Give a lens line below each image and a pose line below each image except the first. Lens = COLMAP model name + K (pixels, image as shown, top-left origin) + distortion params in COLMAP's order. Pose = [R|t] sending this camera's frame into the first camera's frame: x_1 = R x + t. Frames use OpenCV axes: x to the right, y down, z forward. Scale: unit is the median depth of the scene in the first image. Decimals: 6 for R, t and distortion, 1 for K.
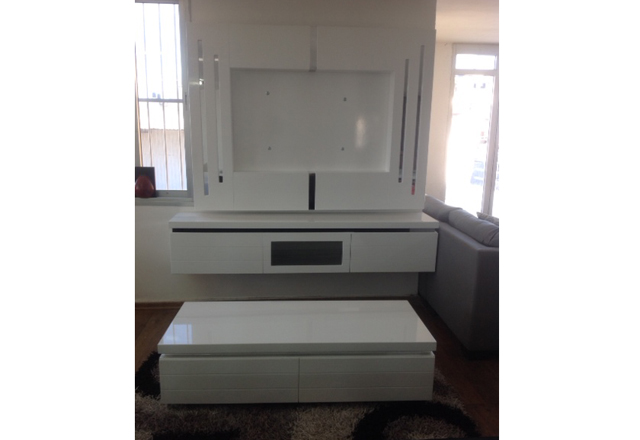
lens RADIAL K [[613.2, 0, 320.6], [0, 613.2, 237.9], [0, 0, 1]] dist [-0.002808, -0.142075]
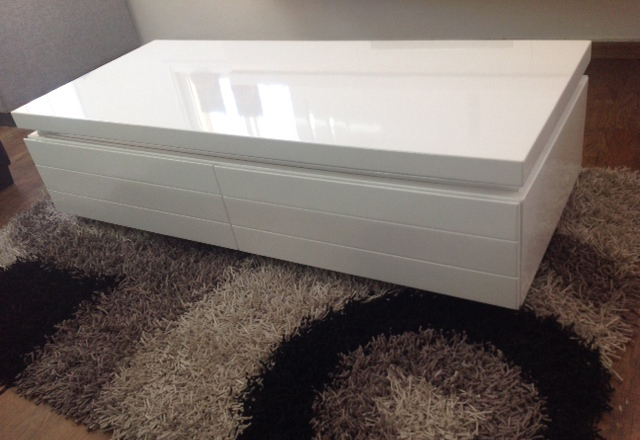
lens RADIAL K [[613.2, 0, 320.6], [0, 613.2, 237.9], [0, 0, 1]] dist [-0.002808, -0.142075]
pose [[0.818836, 0.178854, -0.545454, 0.301793], [-0.024118, 0.960101, 0.278610, 0.111291], [0.573521, -0.214981, 0.790479, 0.633563]]
